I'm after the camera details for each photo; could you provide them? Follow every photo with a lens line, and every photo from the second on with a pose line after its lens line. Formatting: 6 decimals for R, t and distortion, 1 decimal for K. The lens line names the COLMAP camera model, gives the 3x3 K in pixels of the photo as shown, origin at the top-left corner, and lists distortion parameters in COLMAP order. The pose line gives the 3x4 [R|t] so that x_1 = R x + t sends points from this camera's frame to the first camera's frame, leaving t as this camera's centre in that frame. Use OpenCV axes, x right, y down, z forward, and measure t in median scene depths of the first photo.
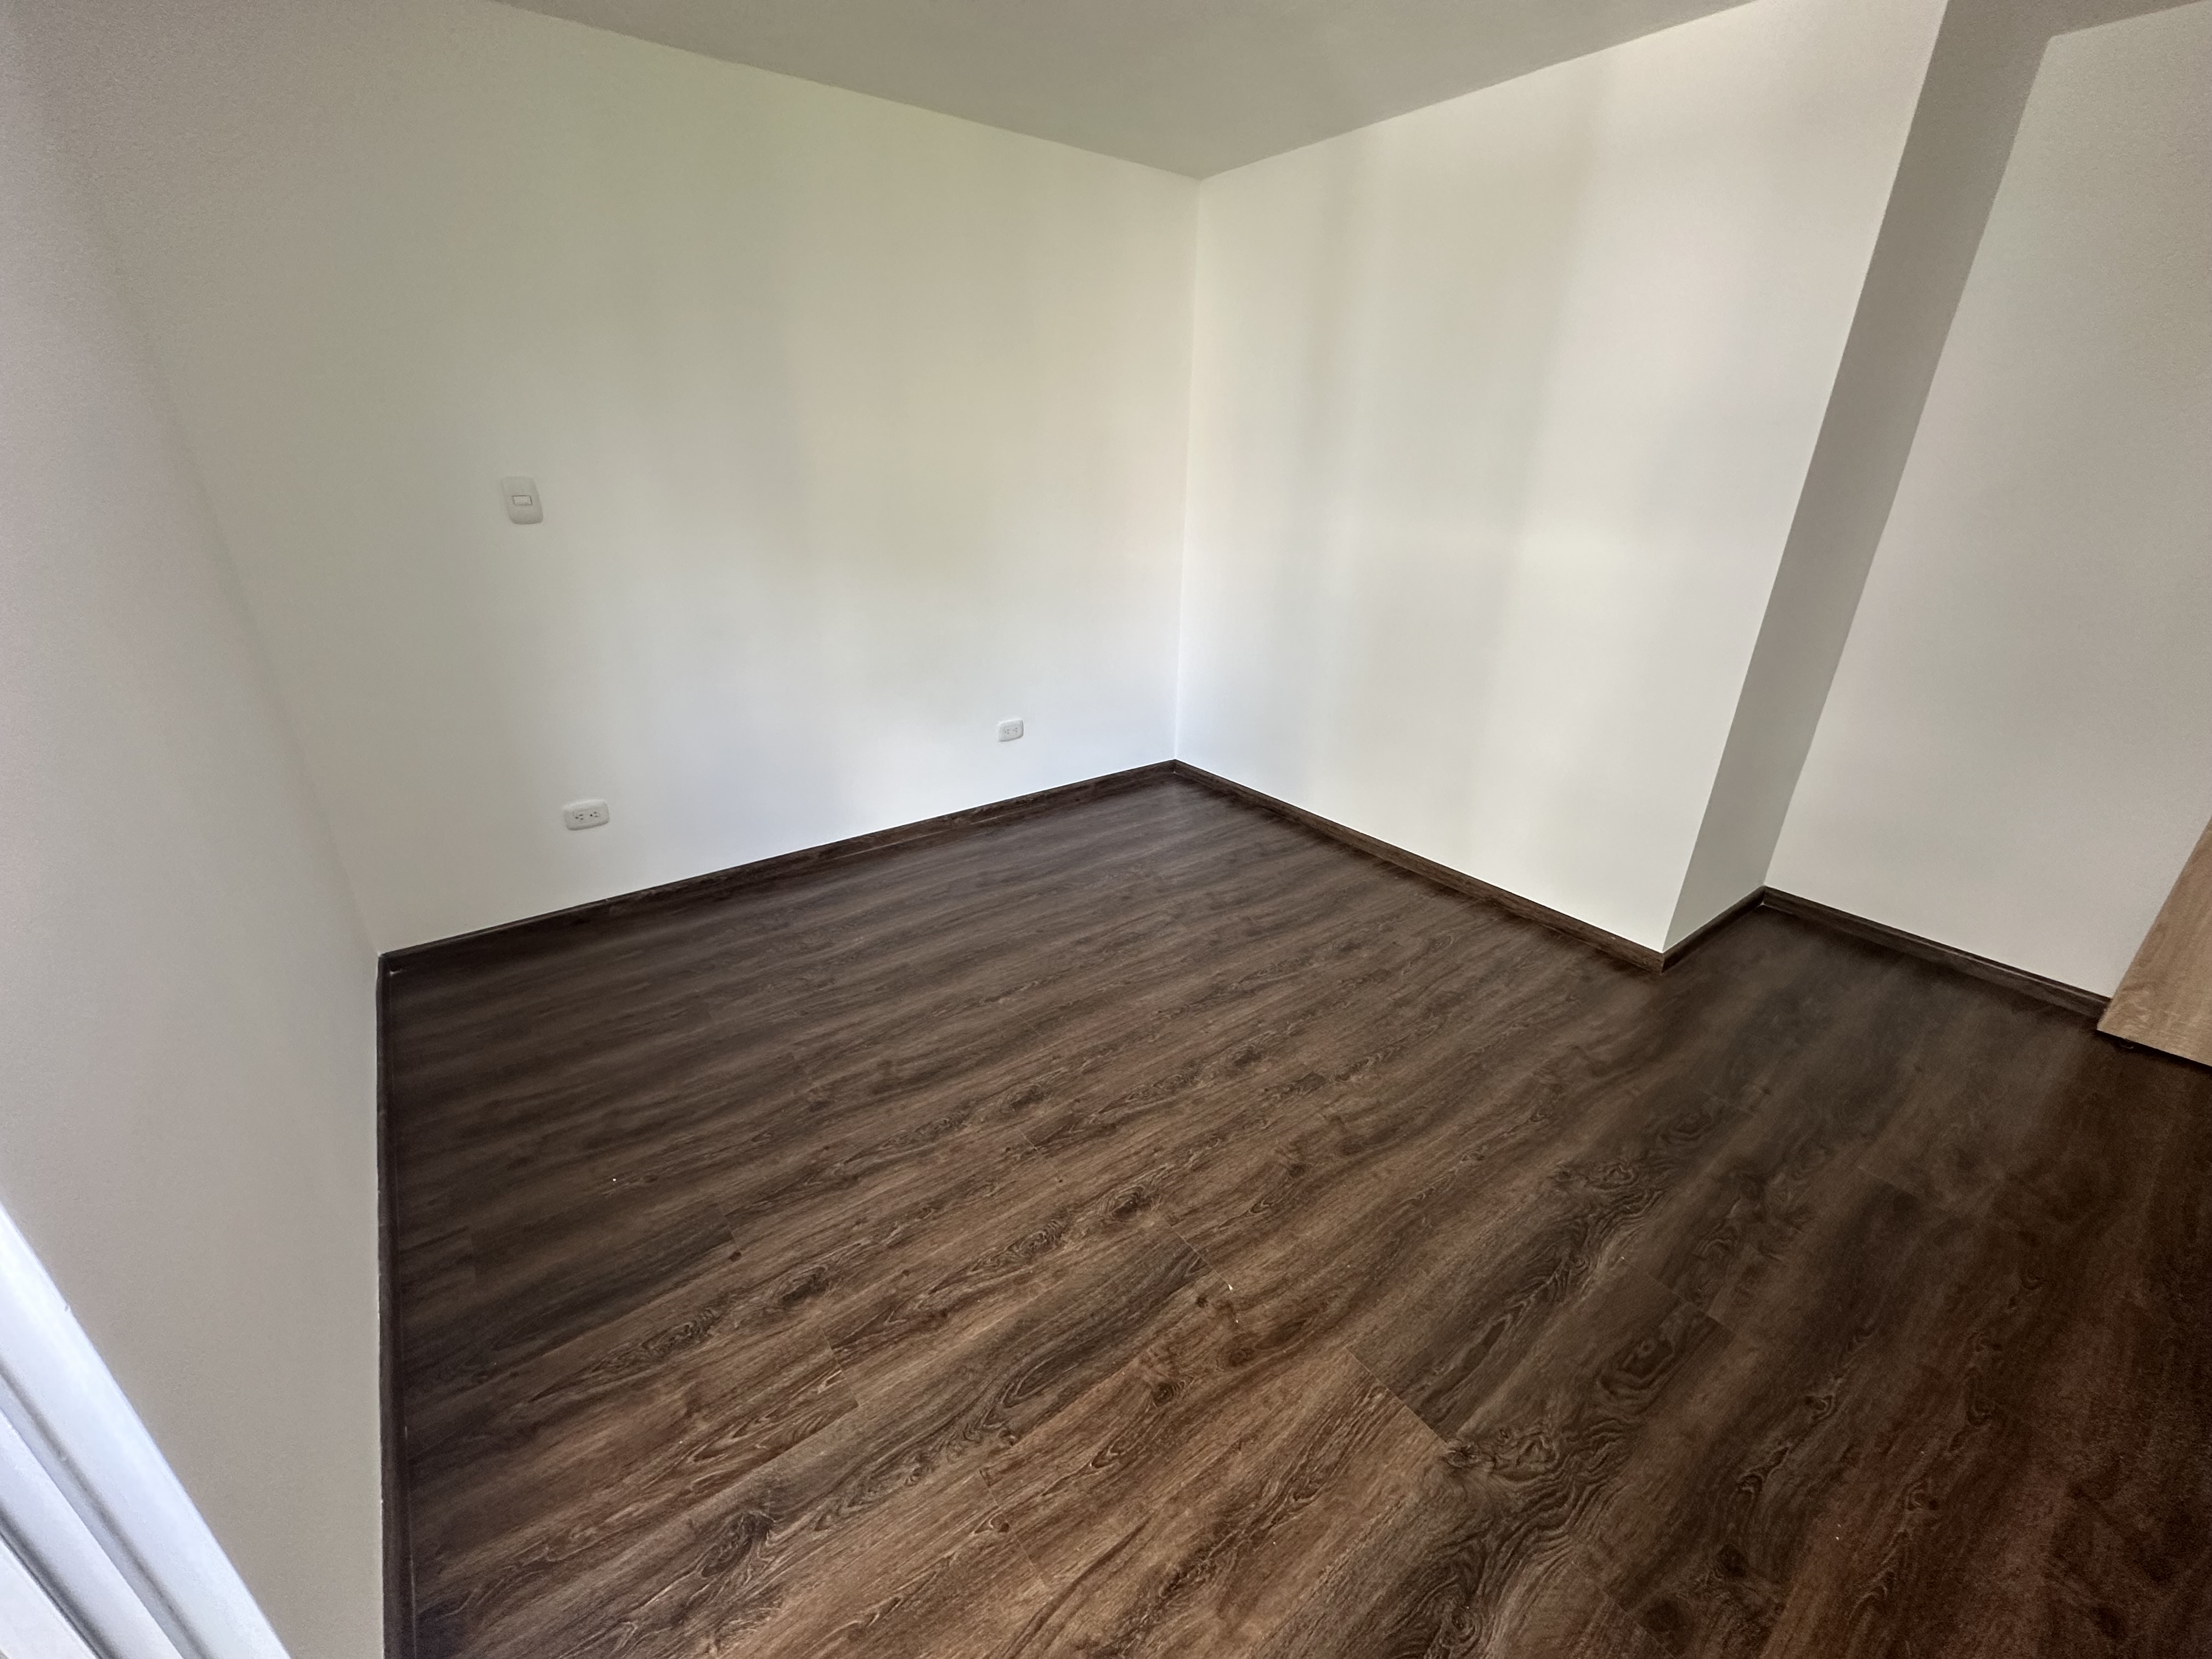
lens RADIAL K [[883.0, 0, 1108.8], [0, 883.0, 824.6], [0, 0, 1]] dist [-0.002553, 0.000073]
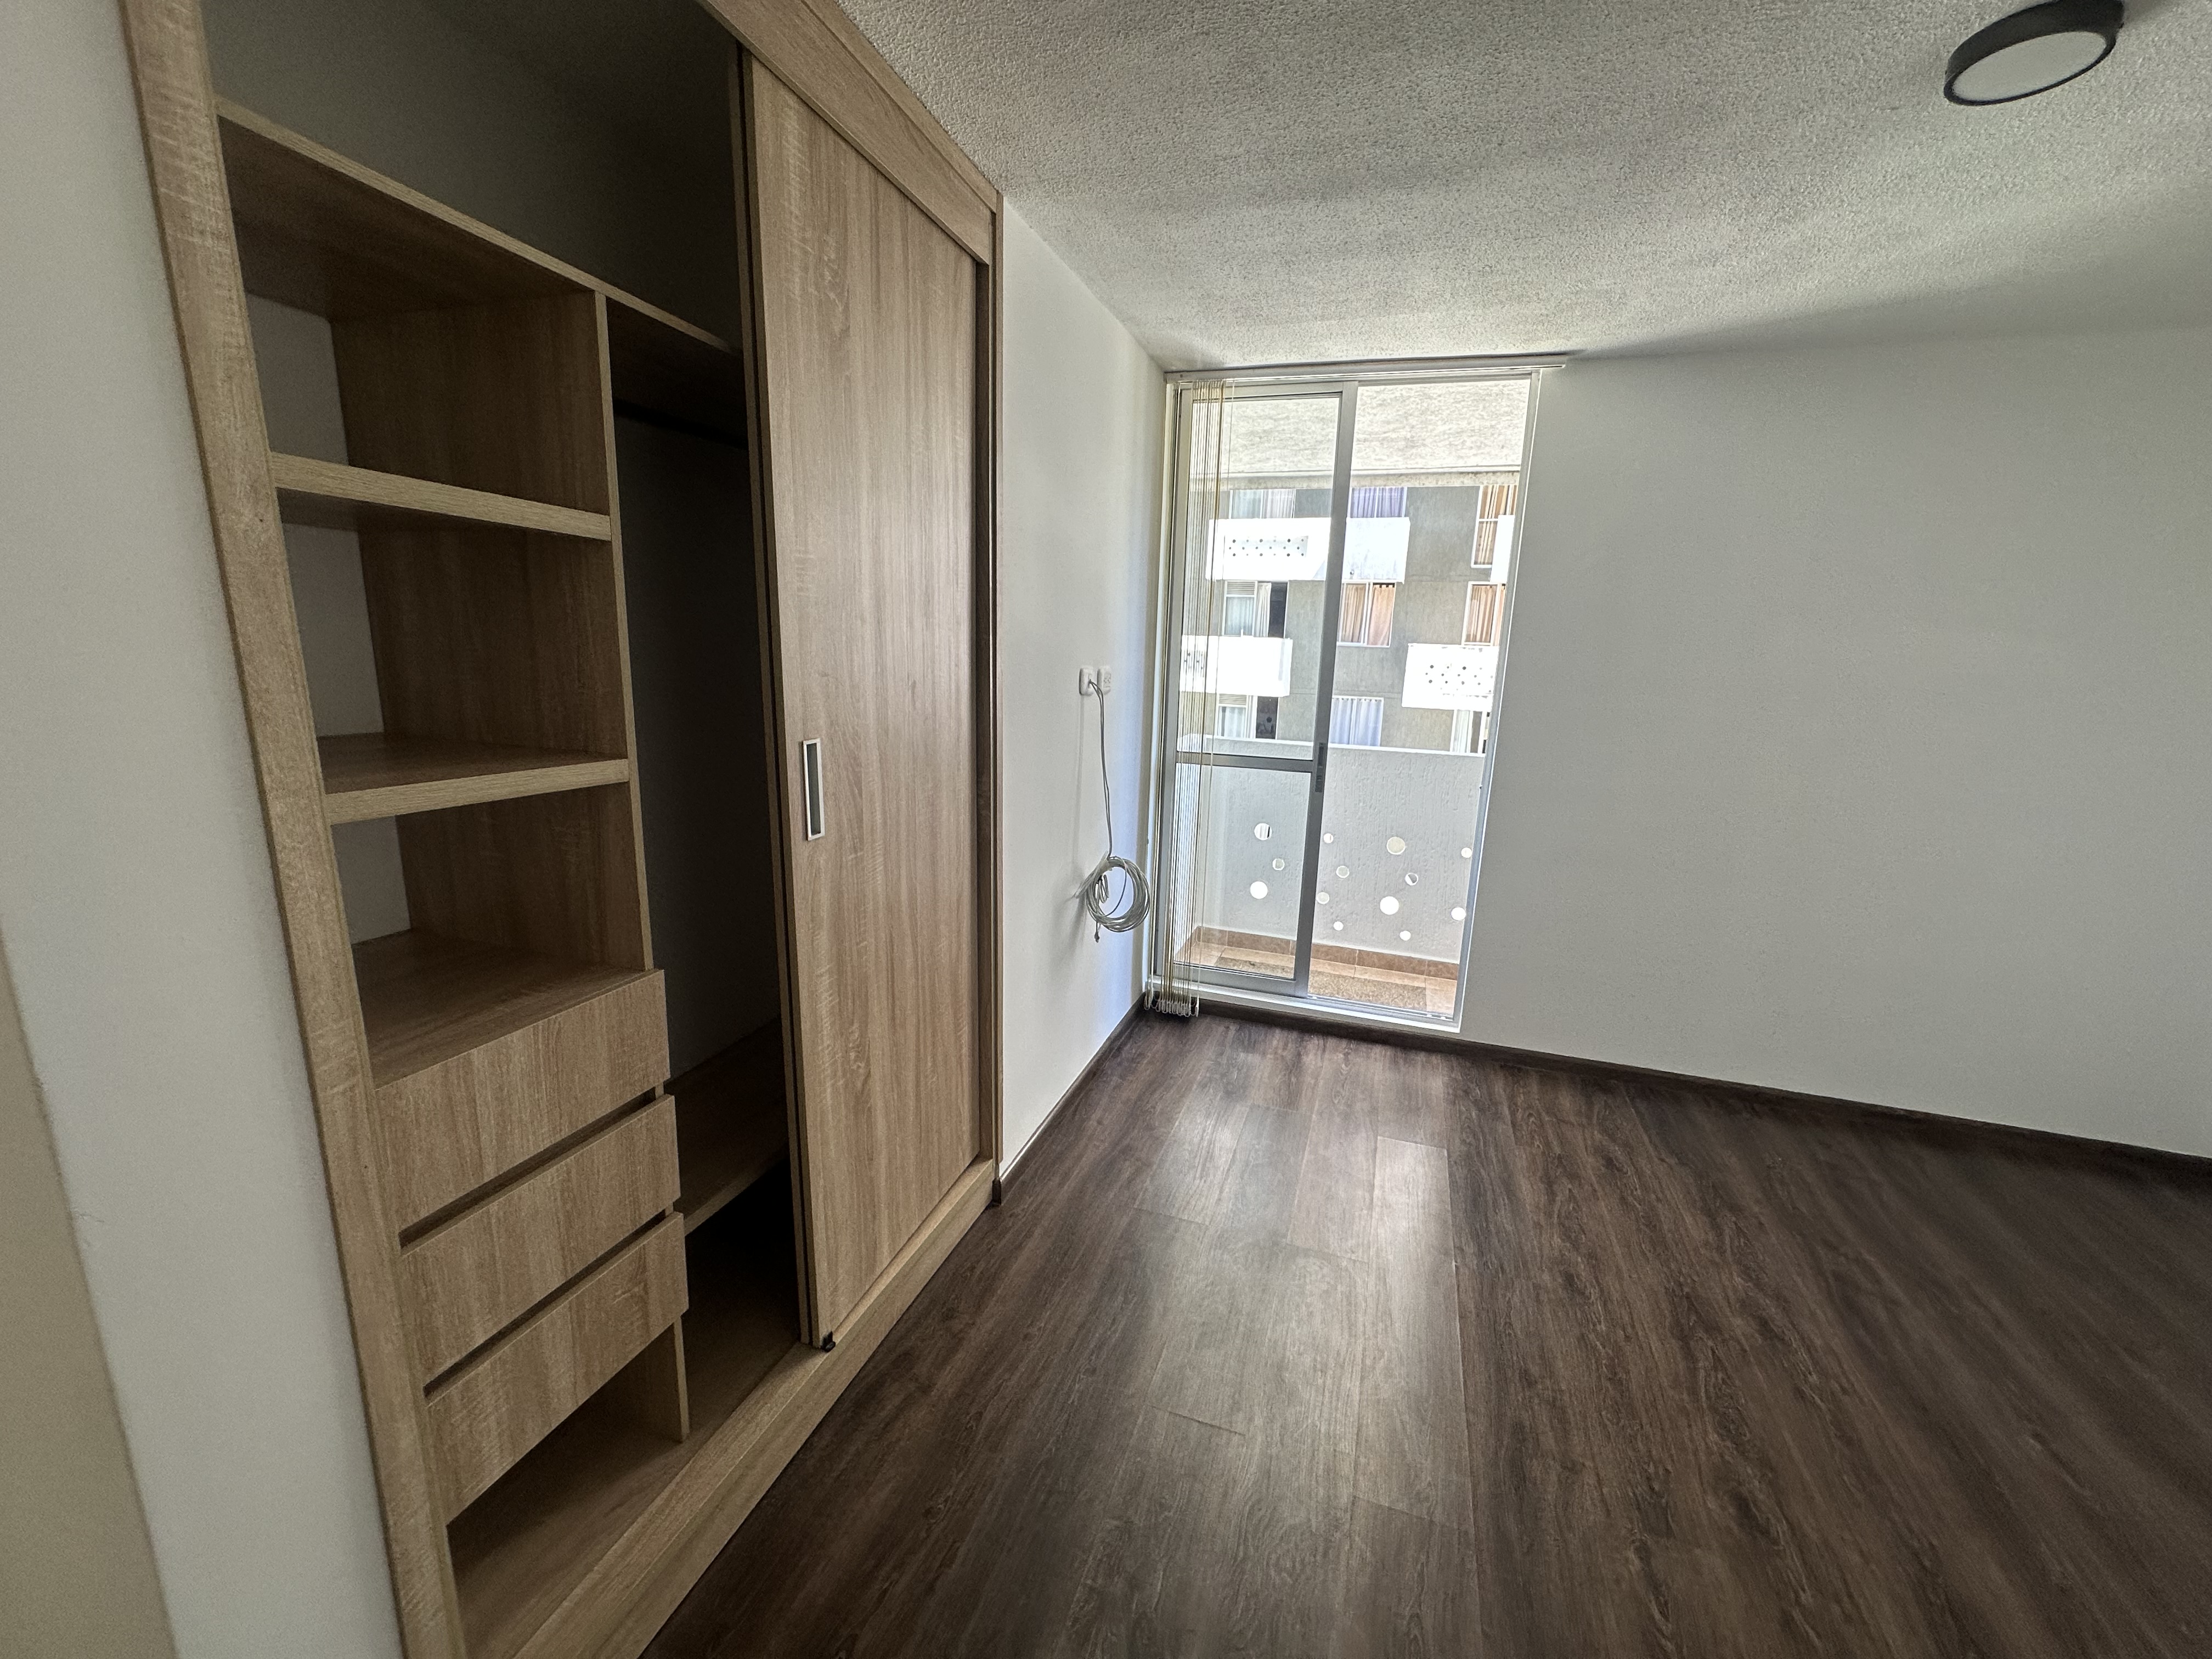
lens RADIAL K [[883.0, 0, 1106.0], [0, 883.0, 825.7], [0, 0, 1]] dist [-0.002553, 0.000073]
pose [[-0.825830, 0.074211, -0.559015, 0.939696], [-0.262589, 0.826666, 0.497664, -0.401304], [0.499051, 0.557777, -0.663199, 0.928696]]
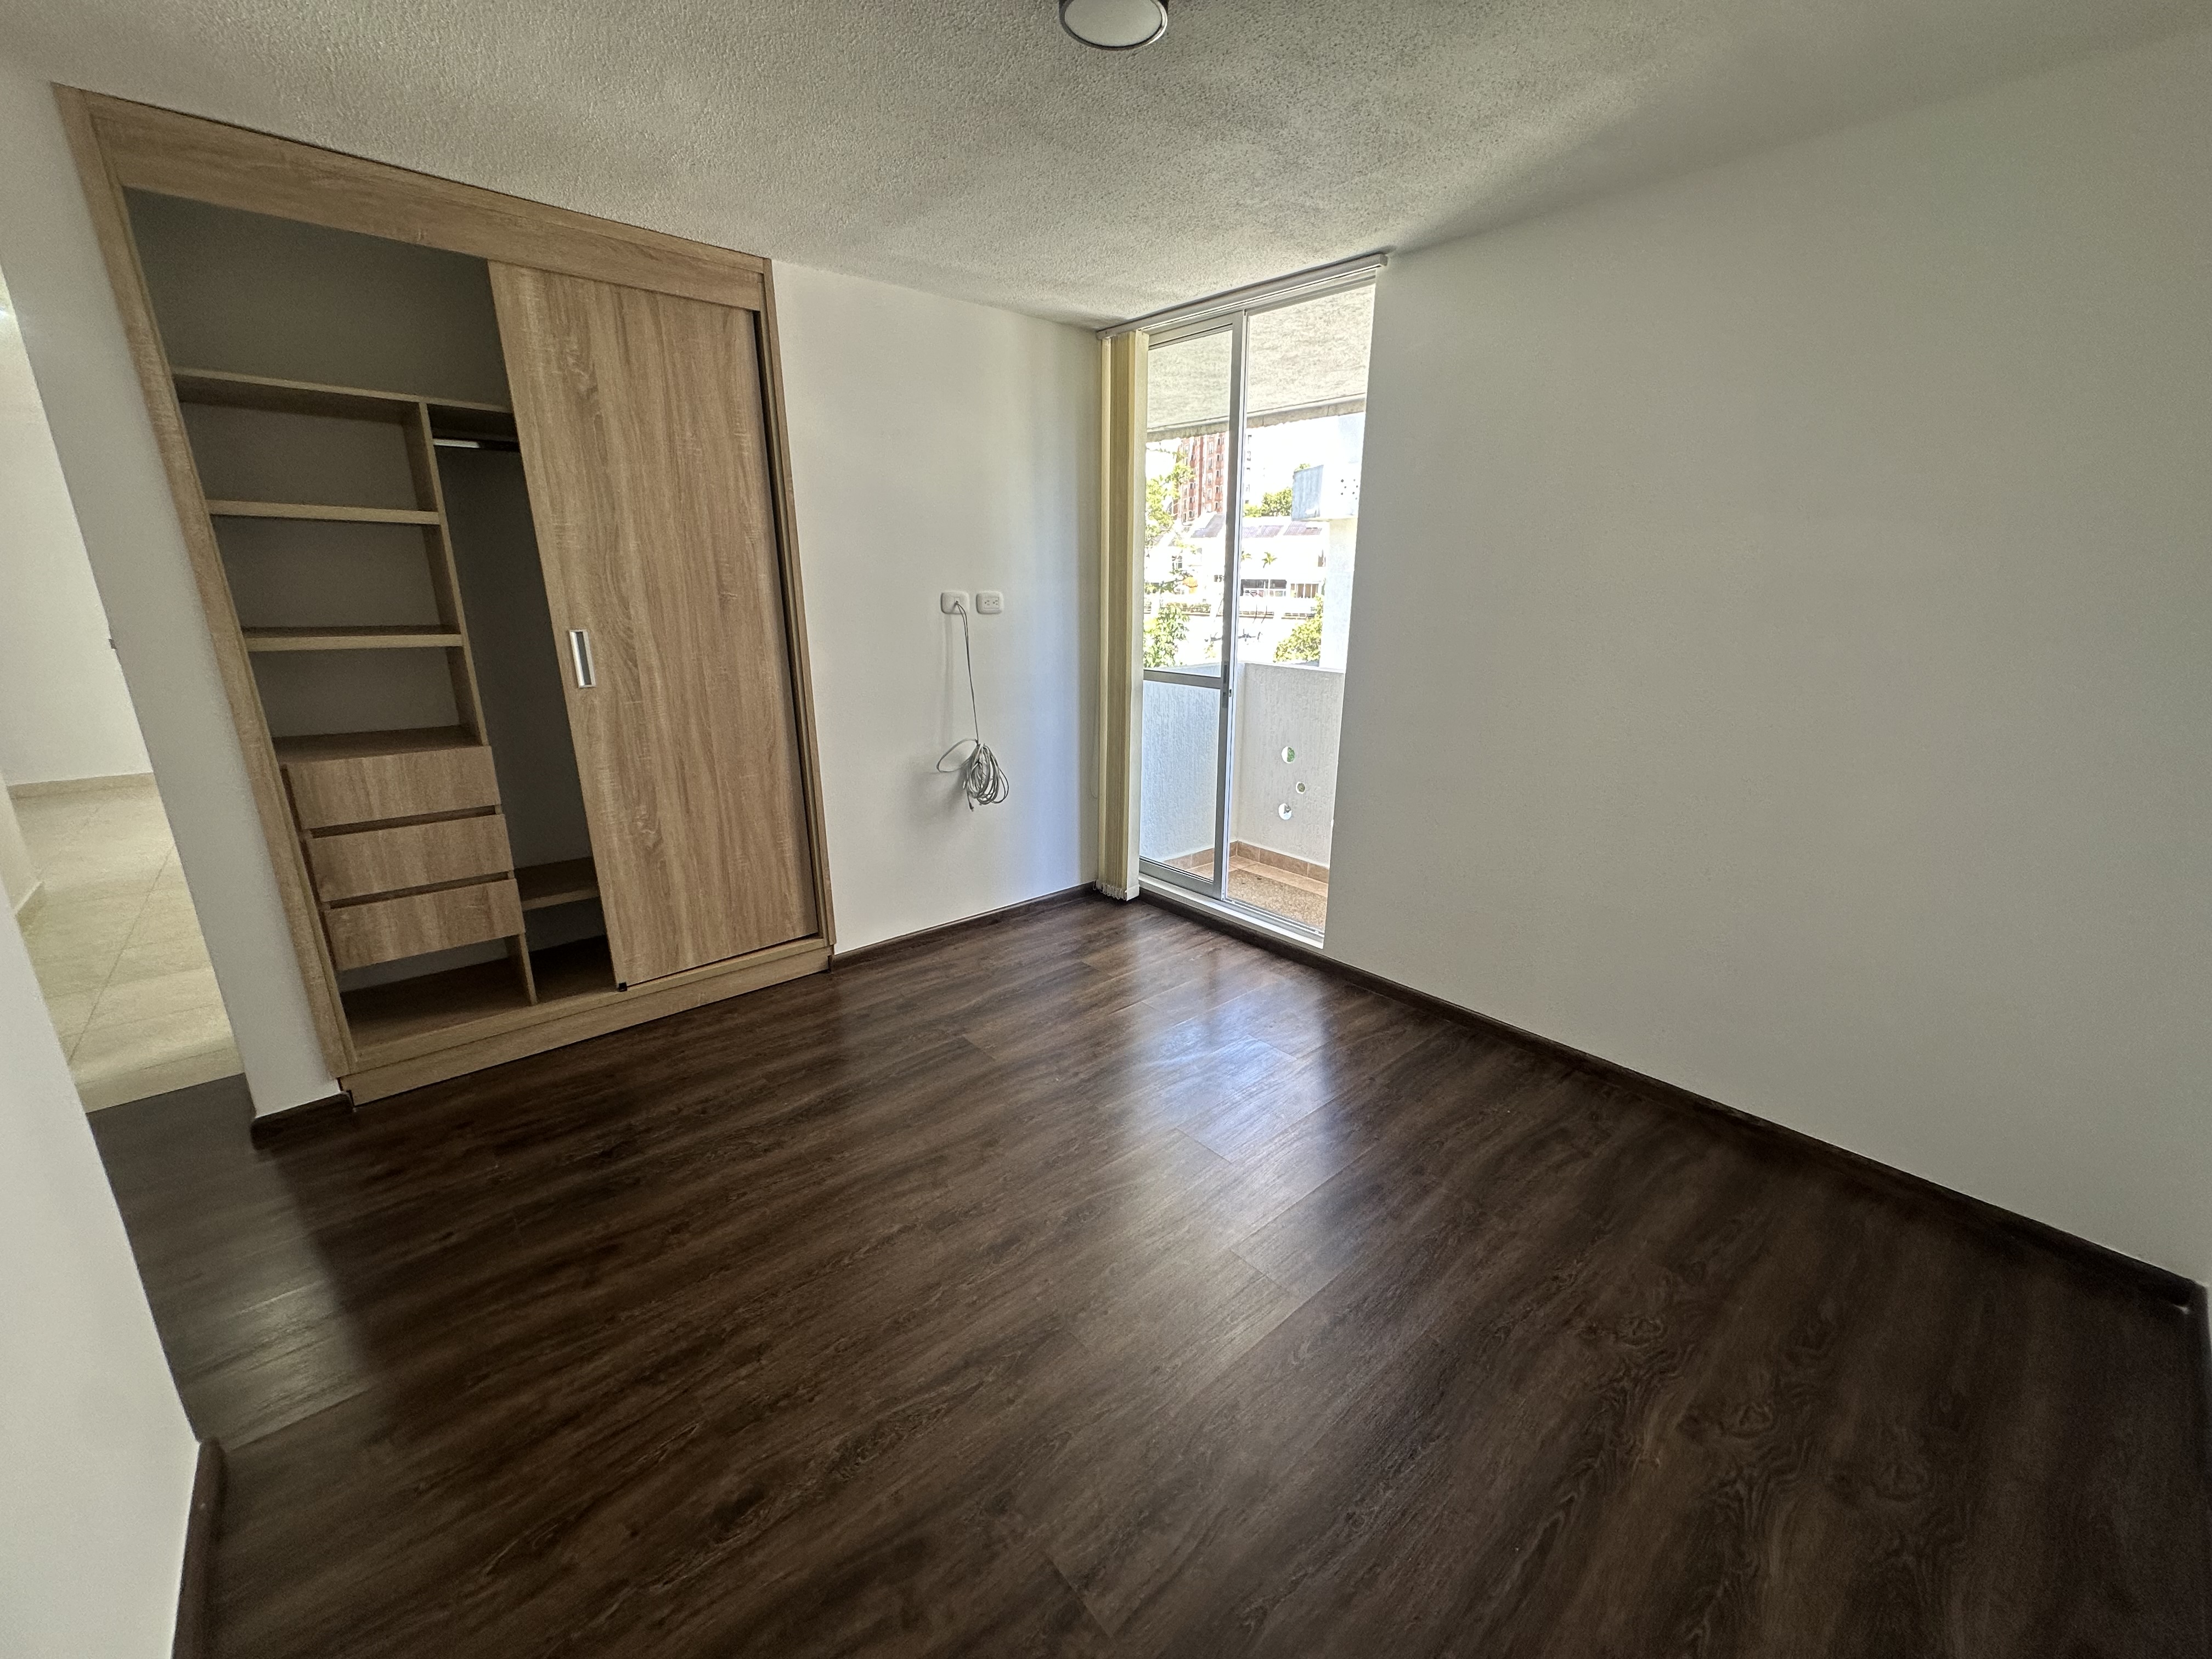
lens RADIAL K [[883.0, 0, 1110.5], [0, 883.0, 826.5], [0, 0, 1]] dist [-0.002553, 0.000073]
pose [[-0.997320, 0.001984, -0.073142, 0.118177], [-0.044341, 0.778776, 0.625733, -0.629726], [0.058202, 0.627299, -0.776600, 1.463468]]
